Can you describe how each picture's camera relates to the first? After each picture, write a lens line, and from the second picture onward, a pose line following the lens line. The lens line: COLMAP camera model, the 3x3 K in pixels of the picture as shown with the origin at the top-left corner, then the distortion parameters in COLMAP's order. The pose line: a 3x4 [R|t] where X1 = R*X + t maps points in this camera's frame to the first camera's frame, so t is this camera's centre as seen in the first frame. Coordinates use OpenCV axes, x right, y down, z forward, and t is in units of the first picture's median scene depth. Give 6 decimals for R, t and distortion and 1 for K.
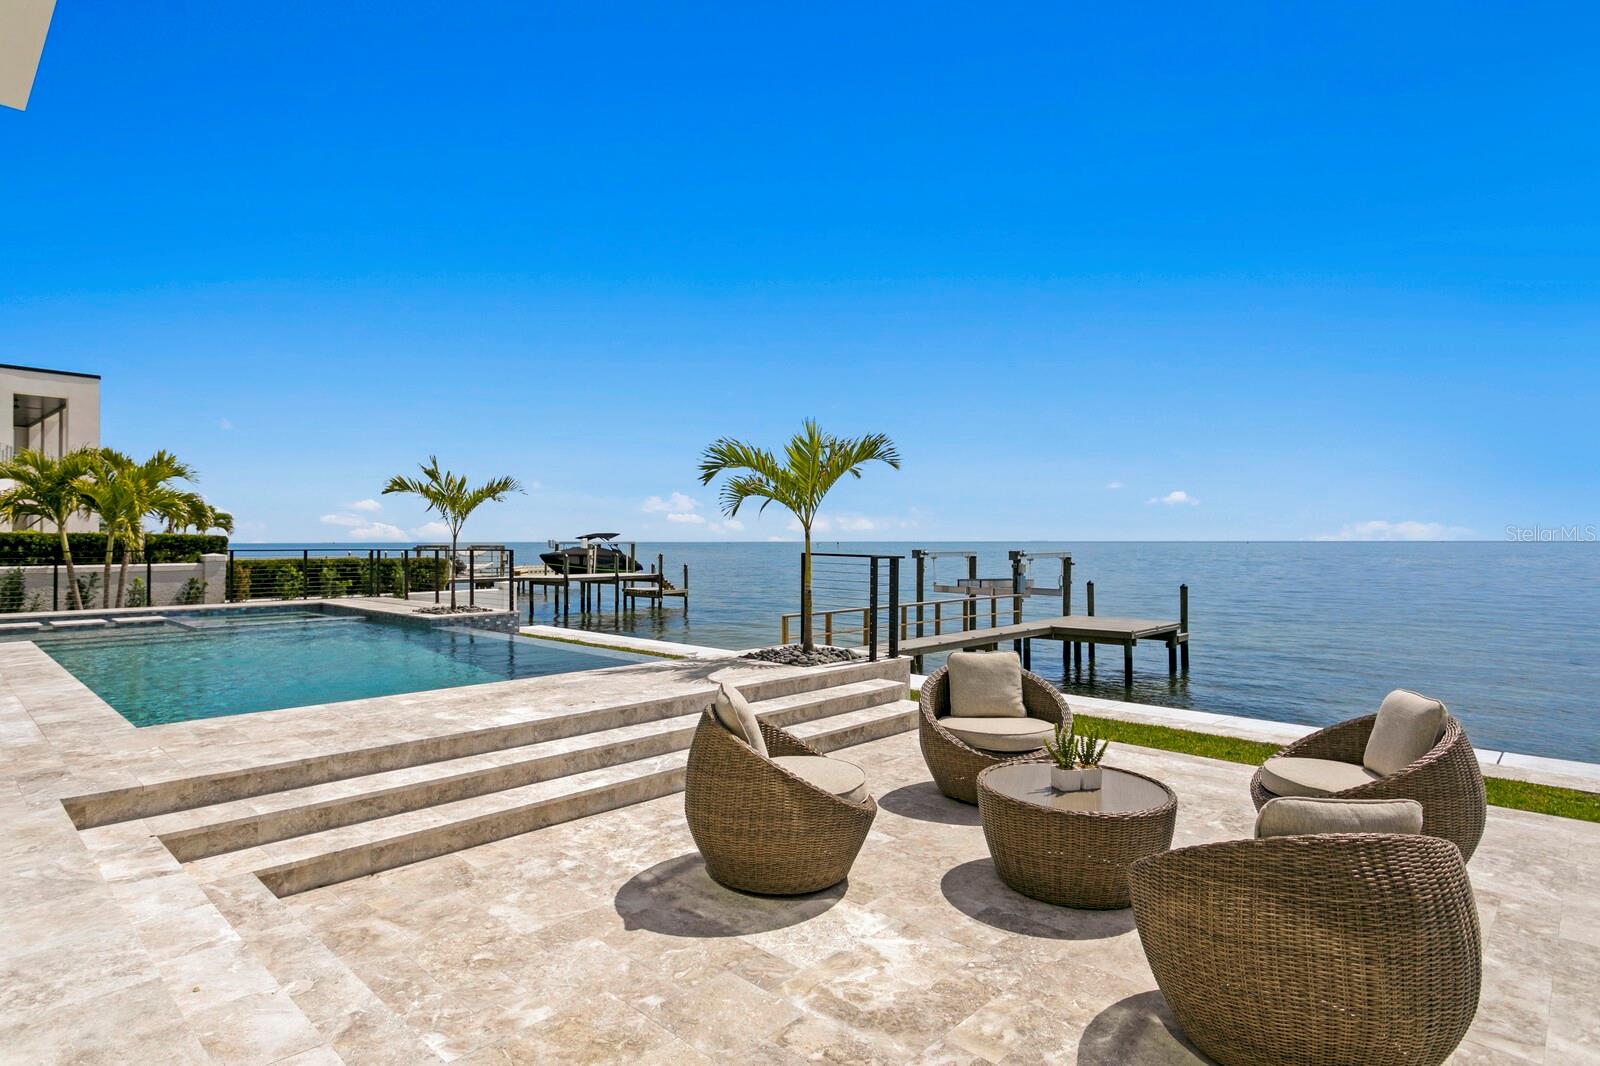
lens RADIAL K [[906.4, 0, 800.0], [0, 906.4, 533.0], [0, 0, 1]] dist [-0.000723, -0.000129]
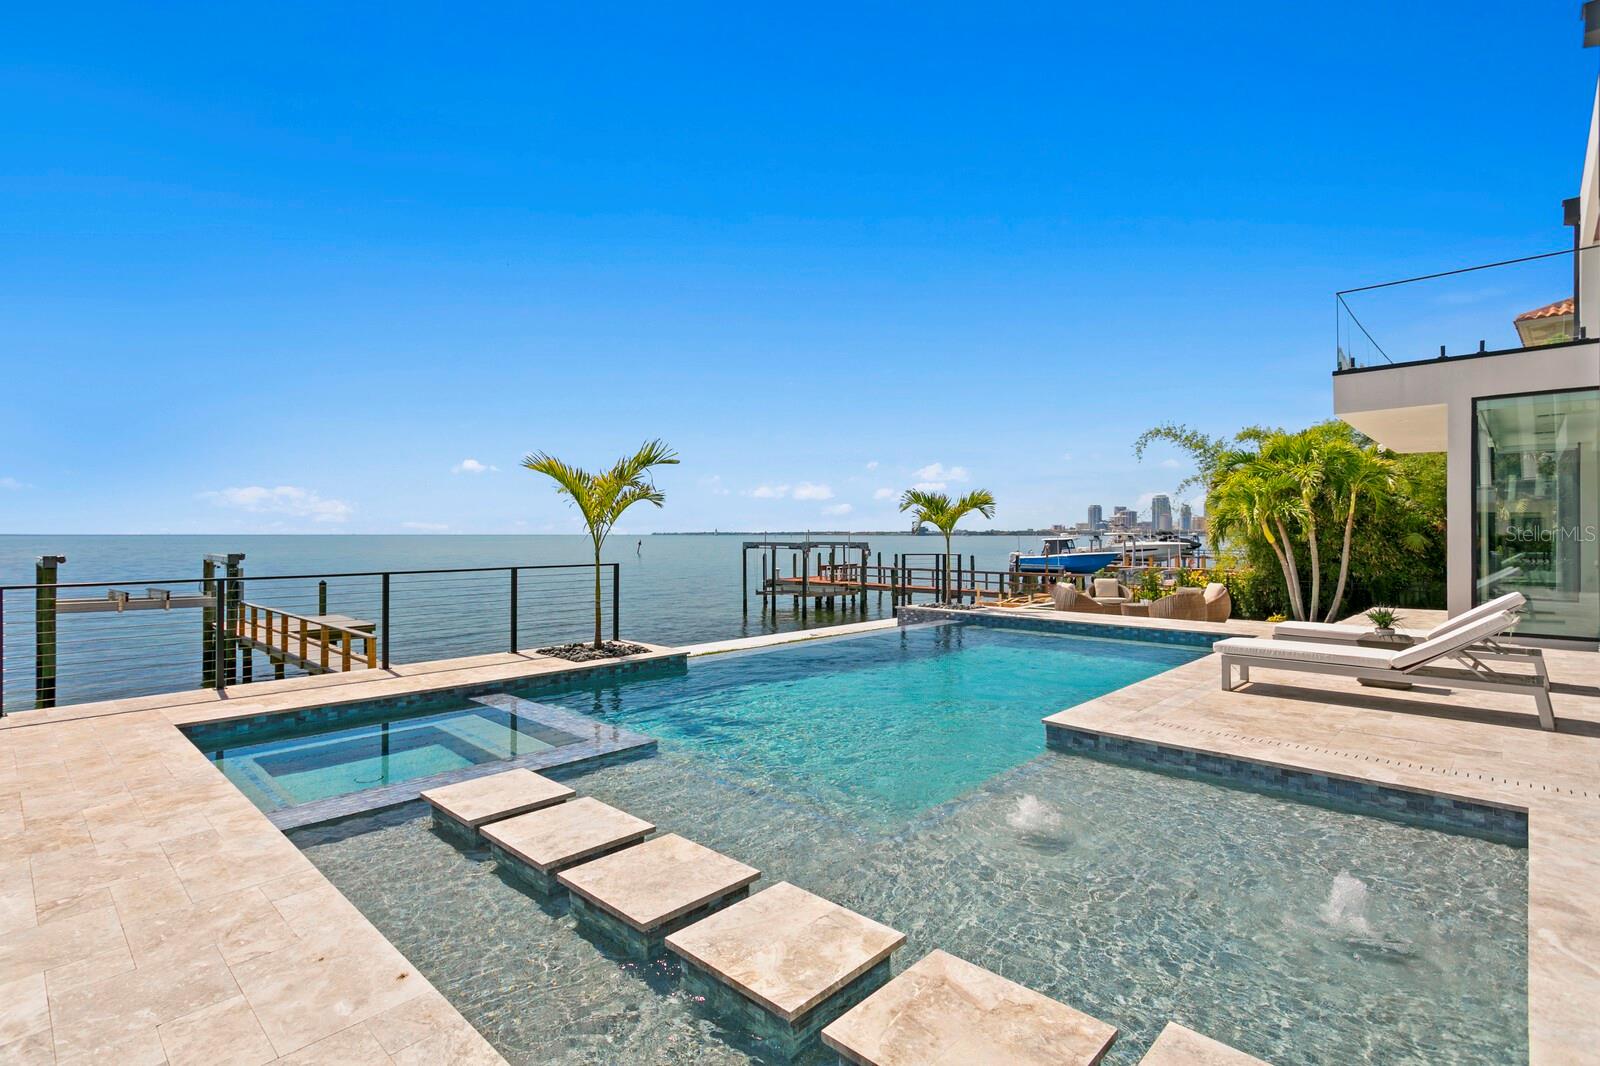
lens RADIAL K [[761.2, 0, 800.0], [0, 761.2, 533.0], [0, 0, 1]] dist [-0.000238, 0.000135]
pose [[-0.022862, 0.001334, 0.999738, -1.292387], [-0.010660, 0.999942, -0.001578, -0.012397], [-0.999682, -0.010693, -0.022846, 1.102958]]
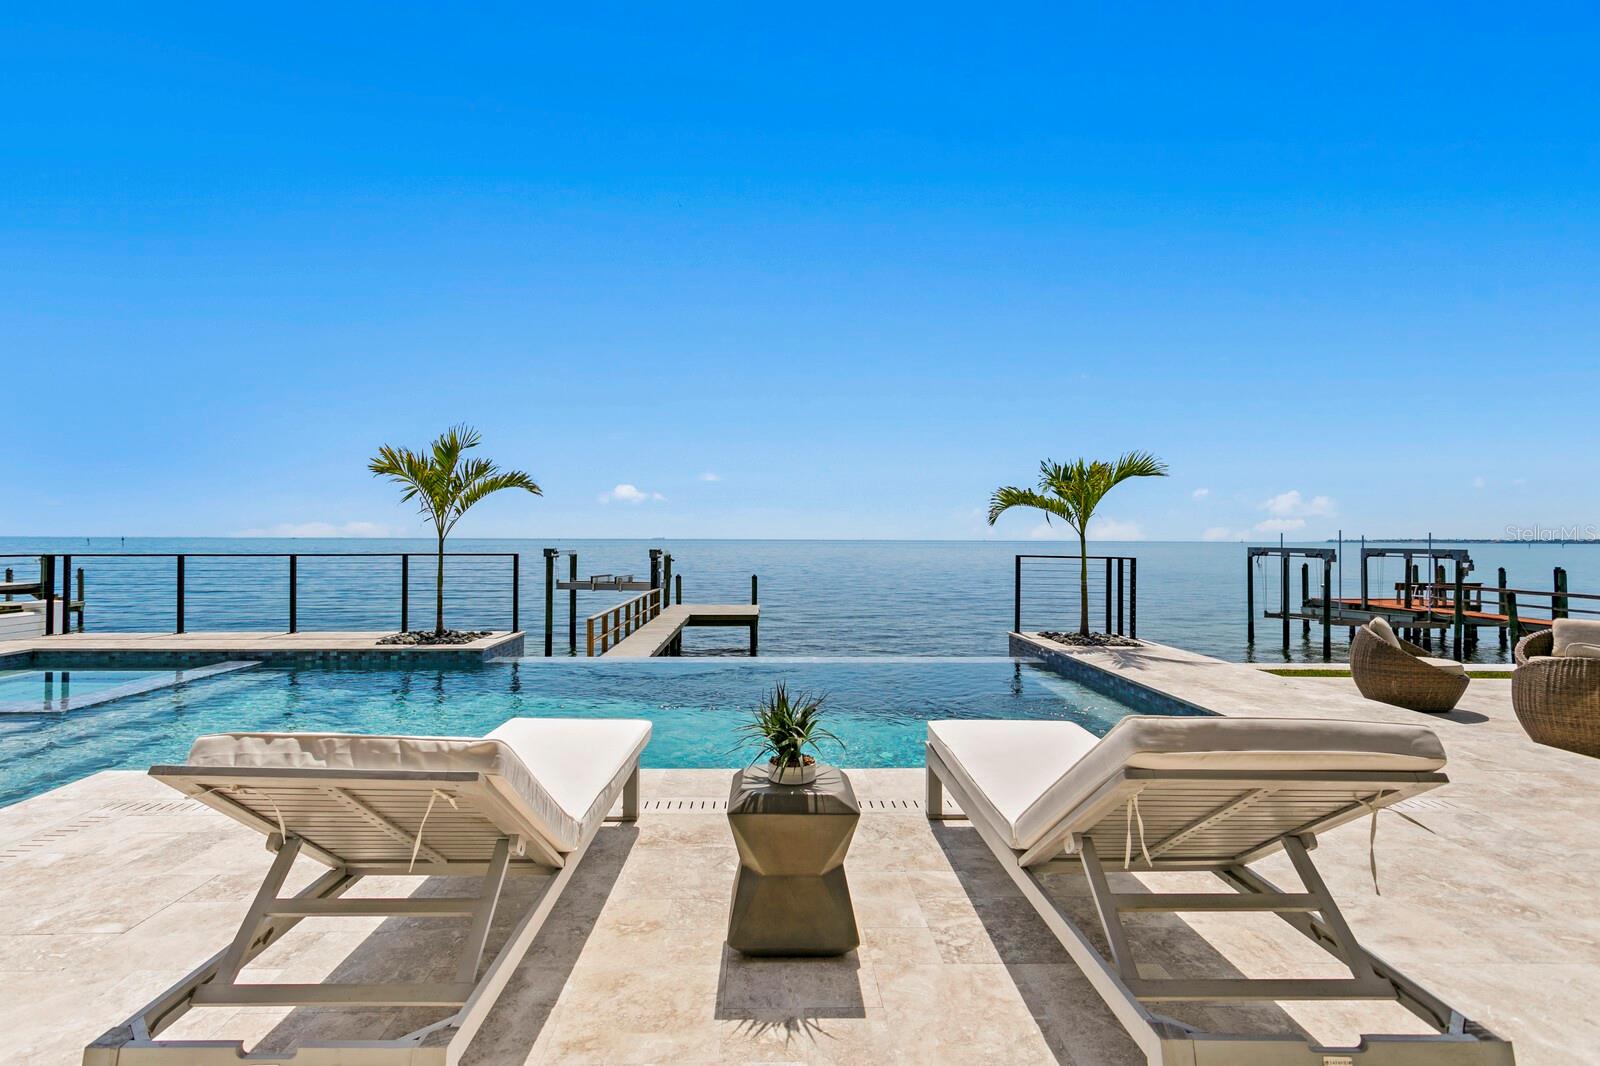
lens RADIAL K [[784.7, 0, 800.0], [0, 784.7, 533.0], [0, 0, 1]] dist [-0.000455, -0.000076]
pose [[0.694807, 0.008504, 0.719146, -0.831521], [-0.010662, 0.999942, -0.001523, -0.001937], [-0.719117, -0.006609, 0.694857, 0.452361]]
